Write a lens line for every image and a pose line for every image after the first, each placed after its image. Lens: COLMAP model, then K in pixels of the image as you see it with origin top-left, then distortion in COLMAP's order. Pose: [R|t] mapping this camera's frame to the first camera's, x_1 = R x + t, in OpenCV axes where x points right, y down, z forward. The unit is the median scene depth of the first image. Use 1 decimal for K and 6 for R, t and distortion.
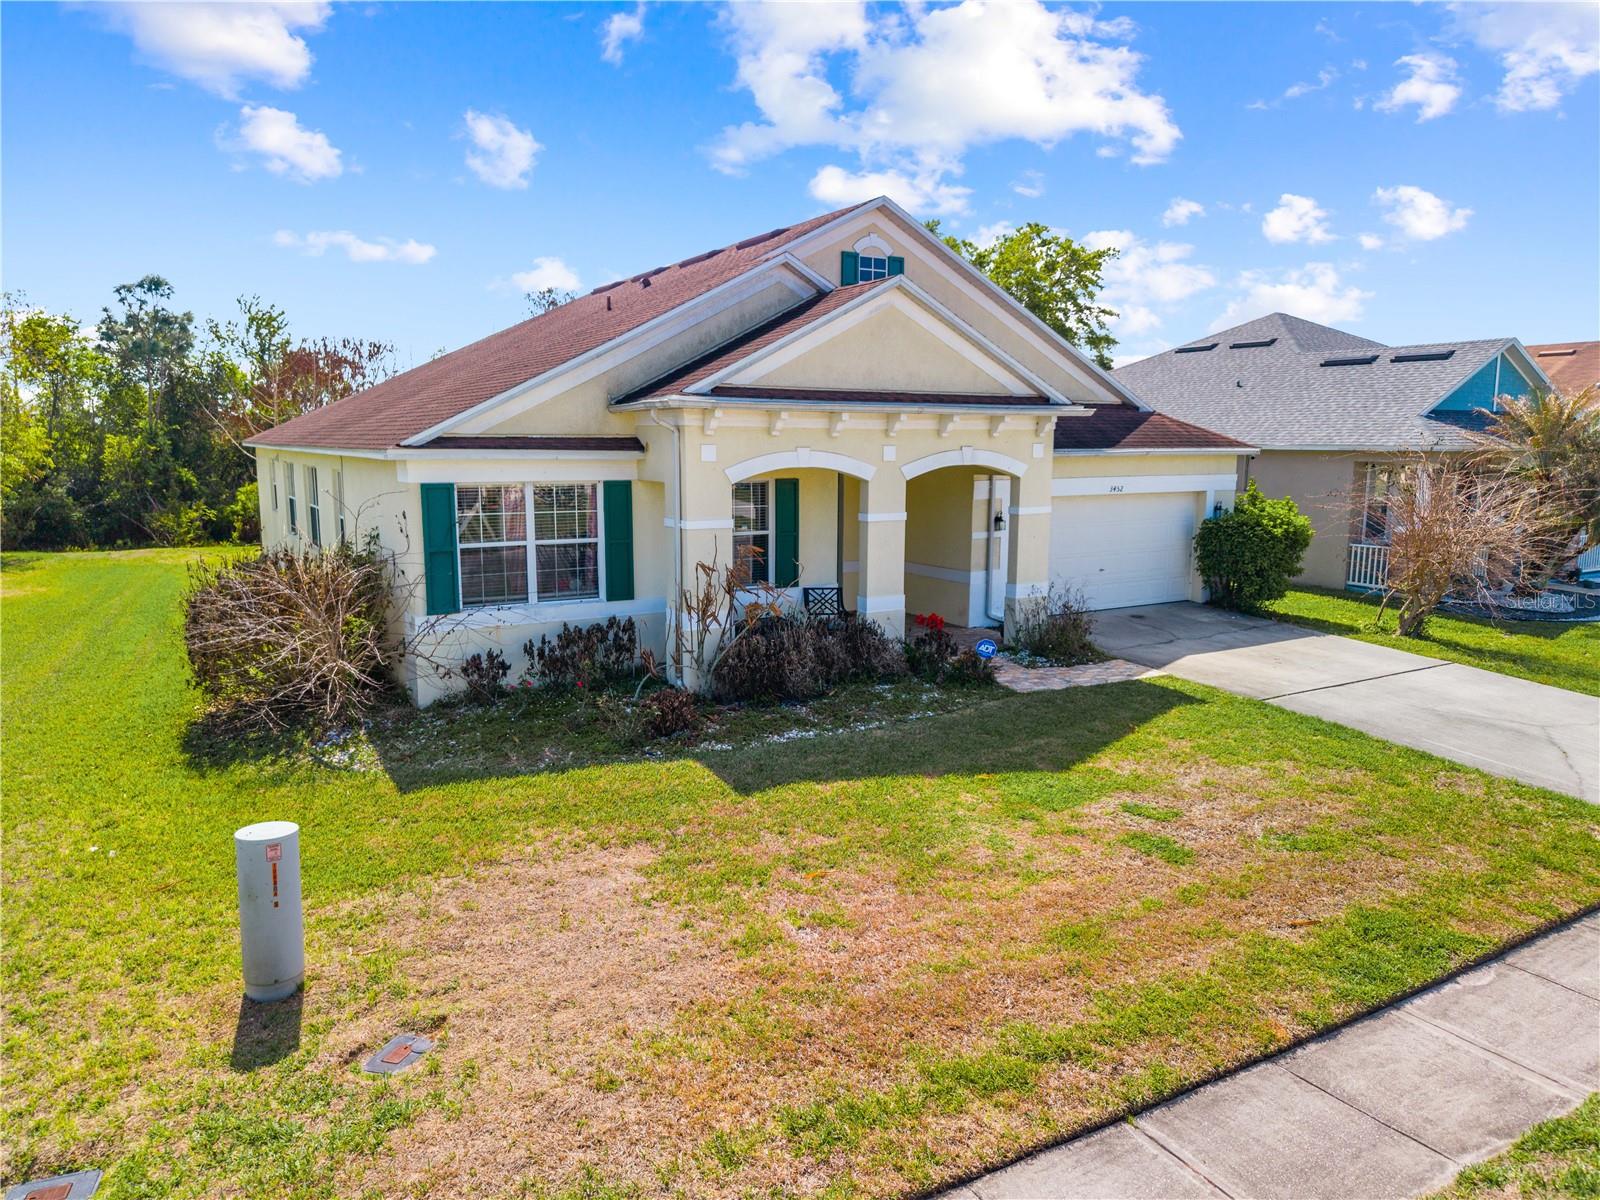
lens RADIAL K [[1091.4, 0, 800.0], [0, 1091.4, 600.0], [0, 0, 1]] dist [-0.001408, -0.004296]
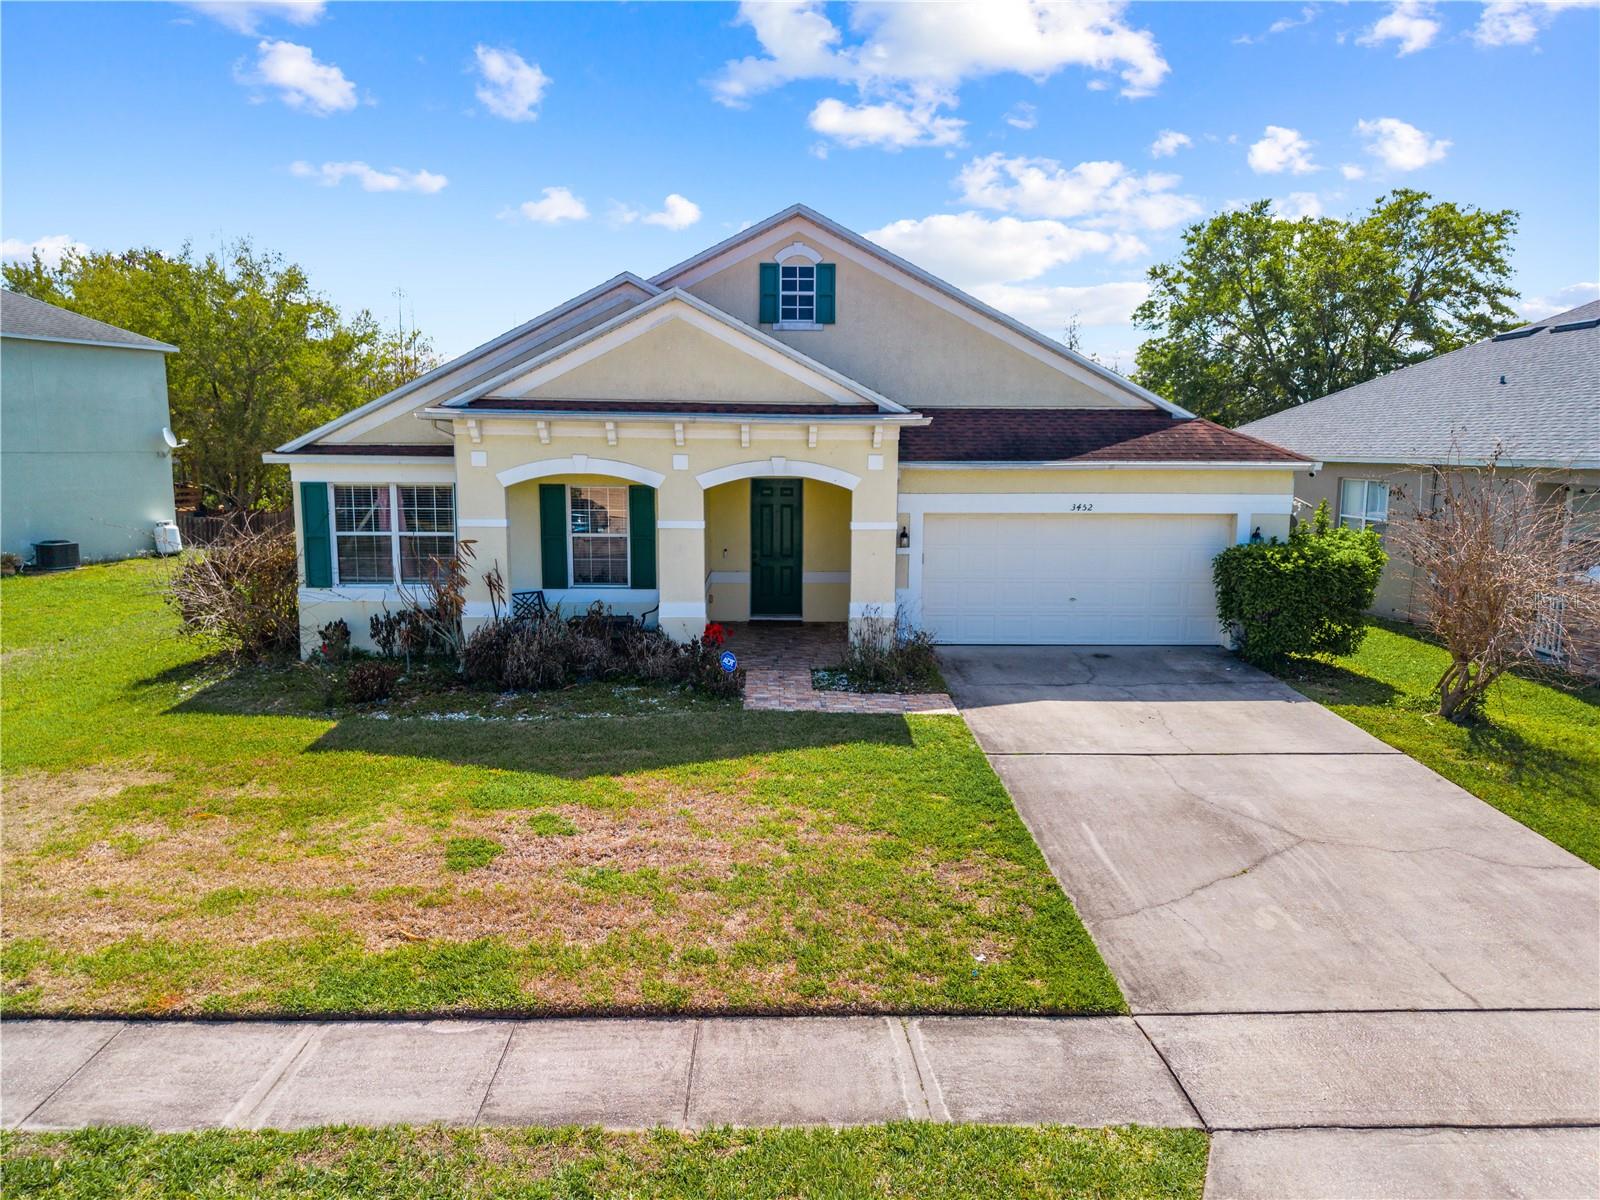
lens RADIAL K [[1091.4, 0, 800.0], [0, 1091.4, 600.0], [0, 0, 1]] dist [-0.001408, -0.004296]
pose [[0.869950, 0.073499, -0.487633, 0.728624], [-0.077508, 0.996920, 0.011986, -0.028842], [0.487012, 0.027368, 0.872967, 0.177784]]
